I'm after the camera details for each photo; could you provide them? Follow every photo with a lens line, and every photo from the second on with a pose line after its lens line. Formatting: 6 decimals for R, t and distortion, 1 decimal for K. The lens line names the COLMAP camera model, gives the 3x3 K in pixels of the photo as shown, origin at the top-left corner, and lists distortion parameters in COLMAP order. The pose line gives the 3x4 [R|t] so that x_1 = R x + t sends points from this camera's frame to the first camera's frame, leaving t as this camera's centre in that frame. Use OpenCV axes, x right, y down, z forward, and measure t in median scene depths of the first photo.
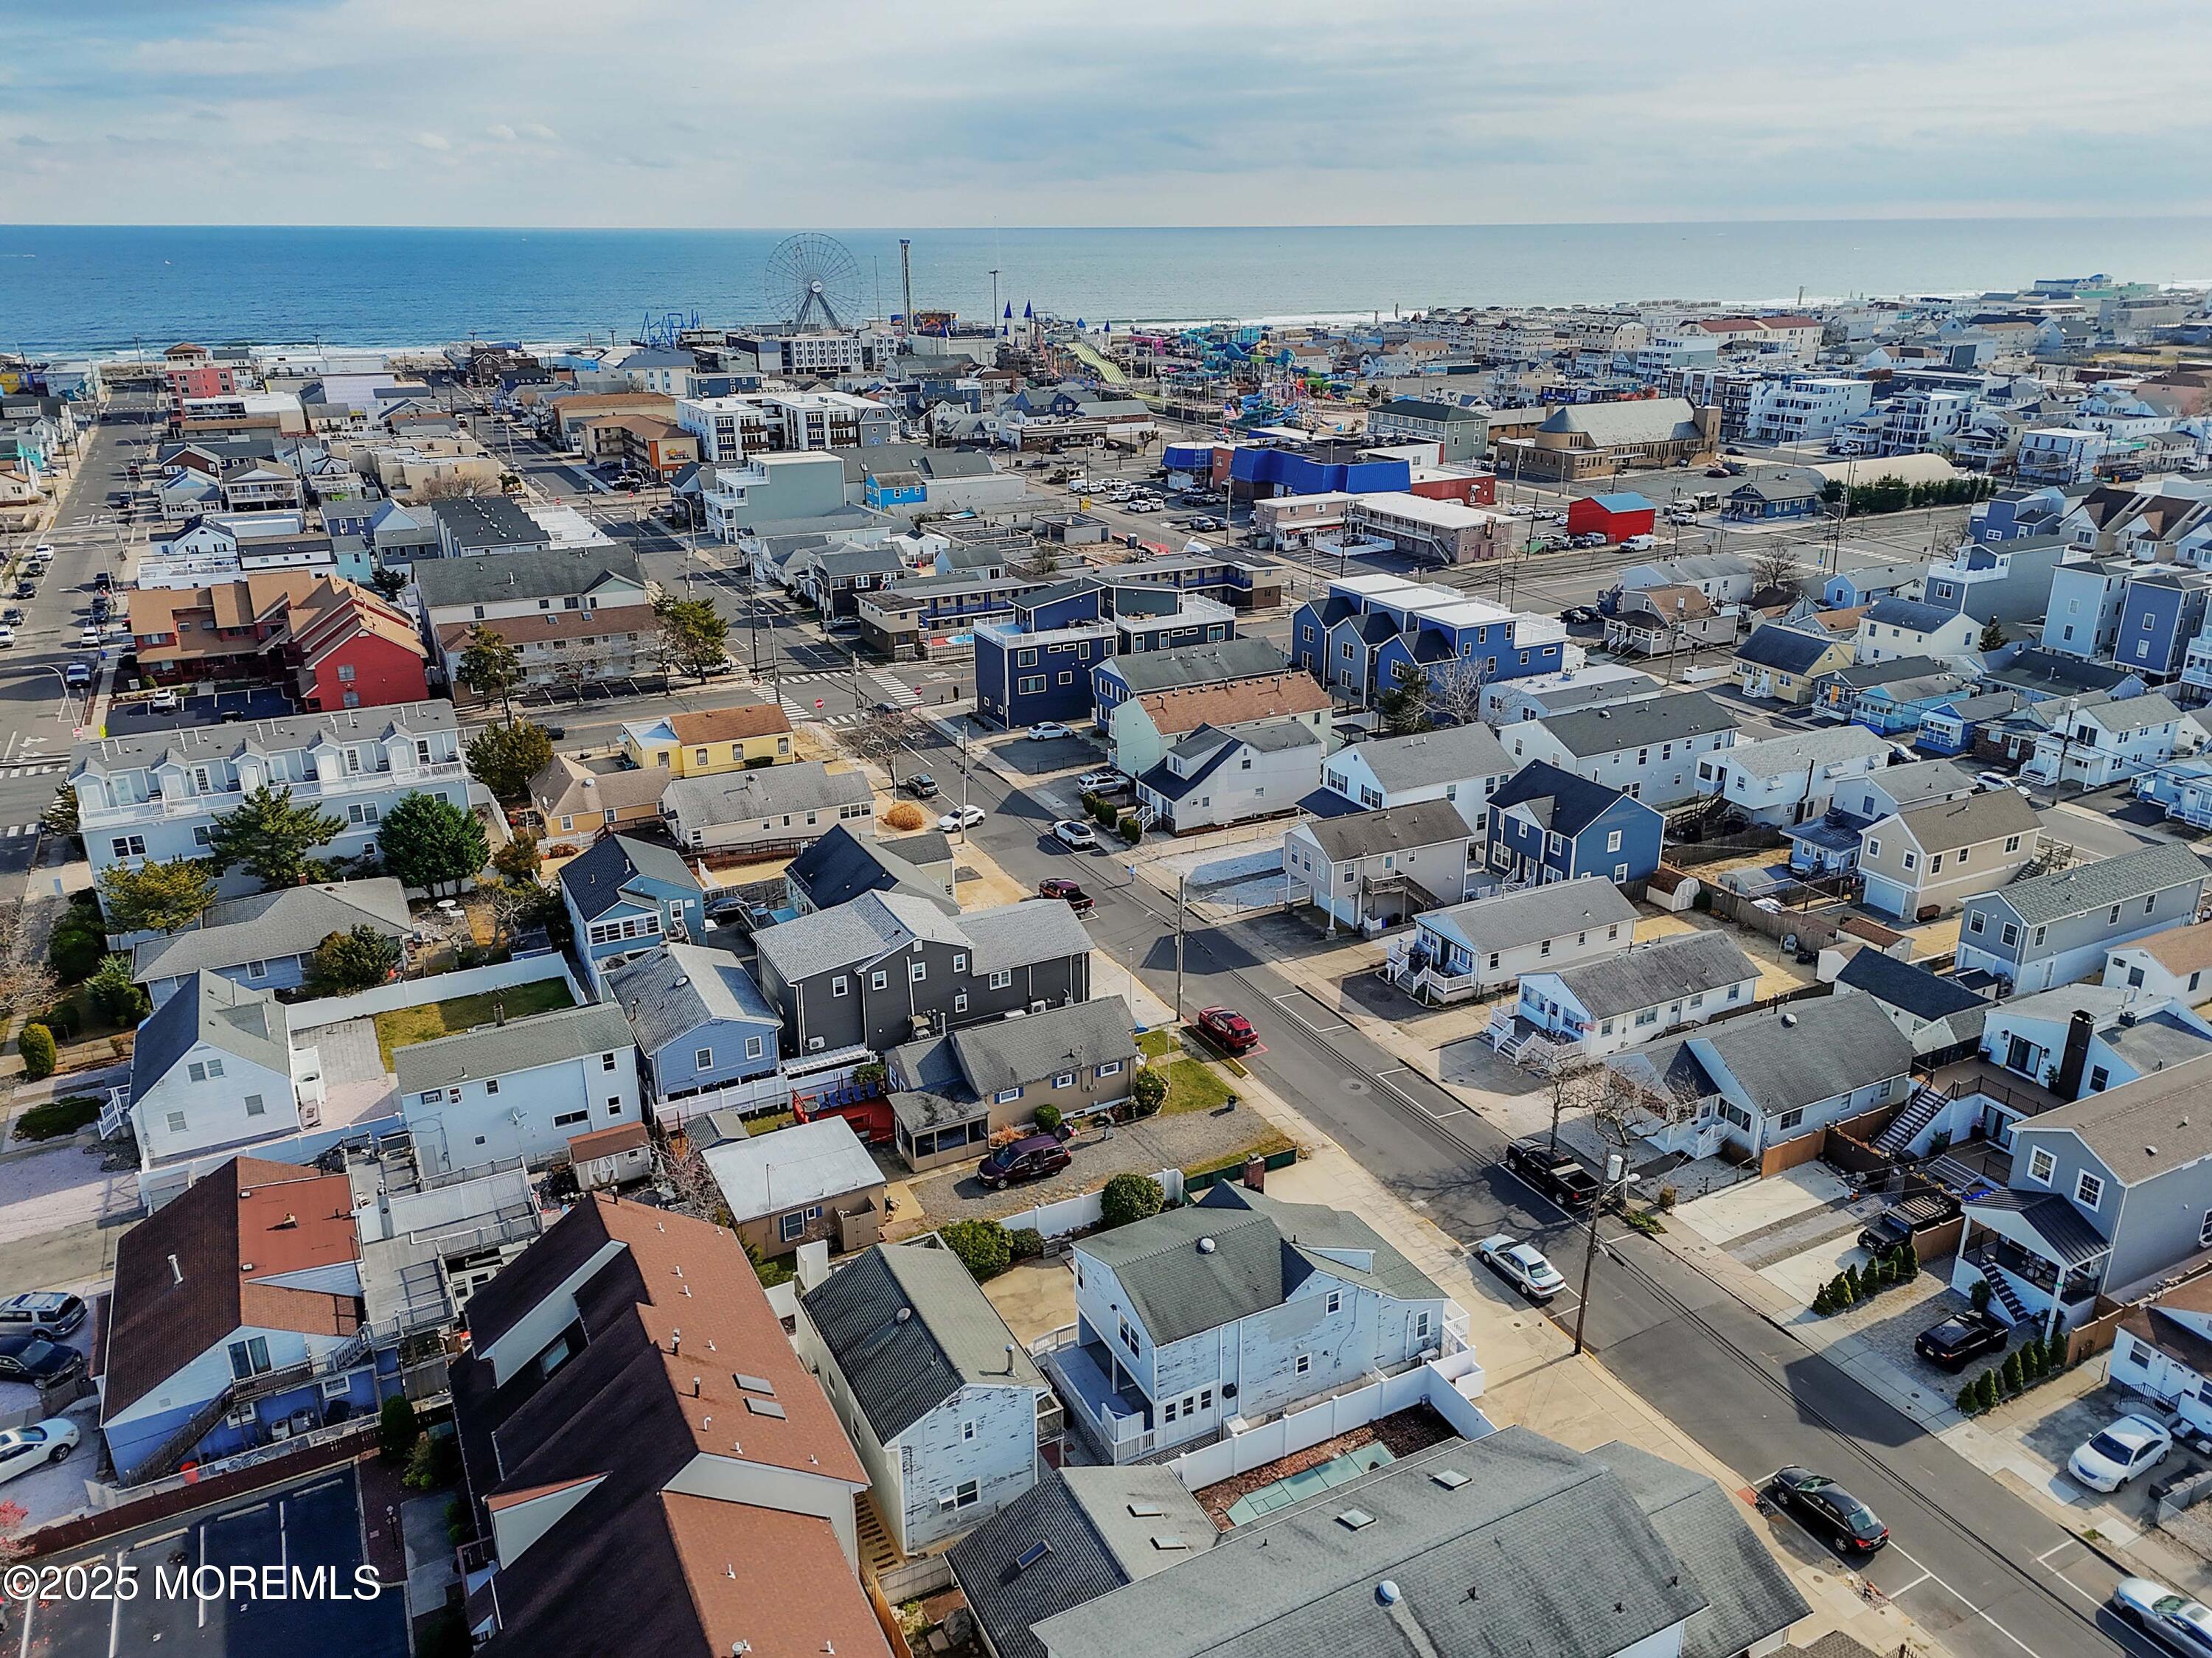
lens RADIAL K [[1609.3, 0, 1100.4], [0, 1609.3, 824.4], [0, 0, 1]] dist [0.082781, -0.075711]
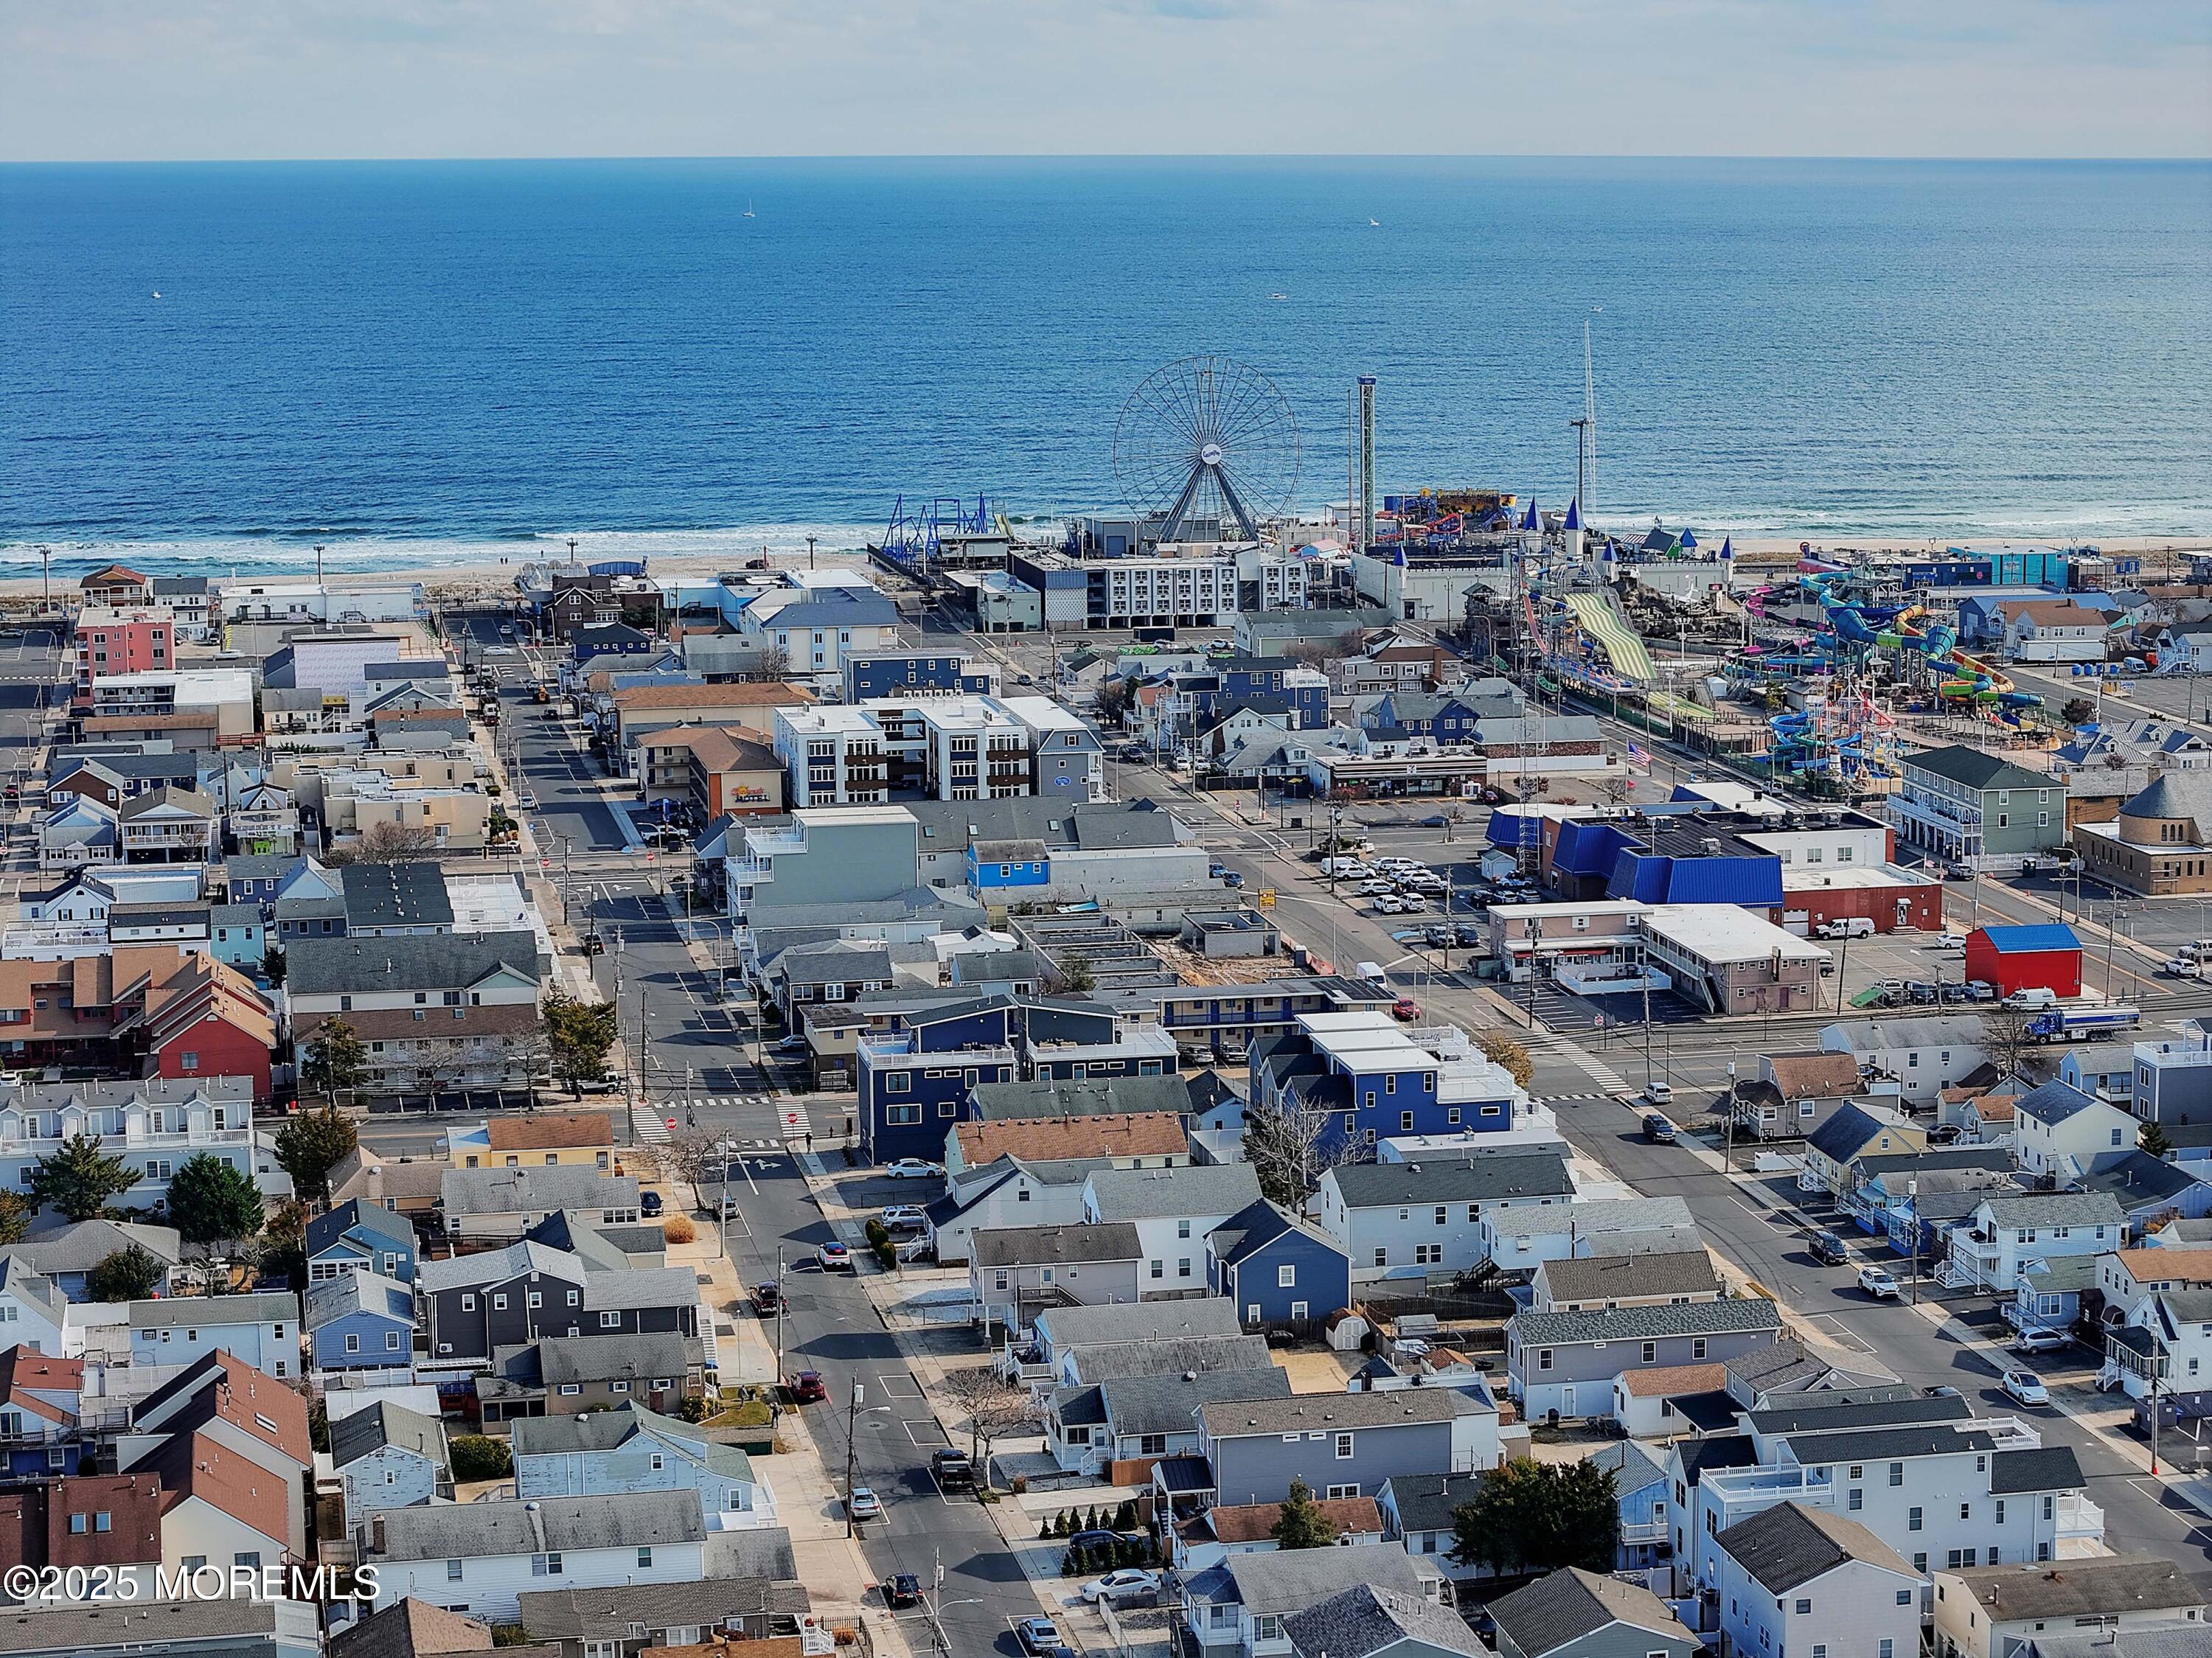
lens RADIAL K [[4410.2, 0, 1106.0], [0, 4410.2, 829.0], [0, 0, 1]] dist [-0.200251, 0.698709]
pose [[0.961918, 0.040525, -0.270319, 0.546699], [-0.092981, 0.978484, -0.184181, 0.146768], [0.257039, 0.202302, 0.944989, -0.956540]]
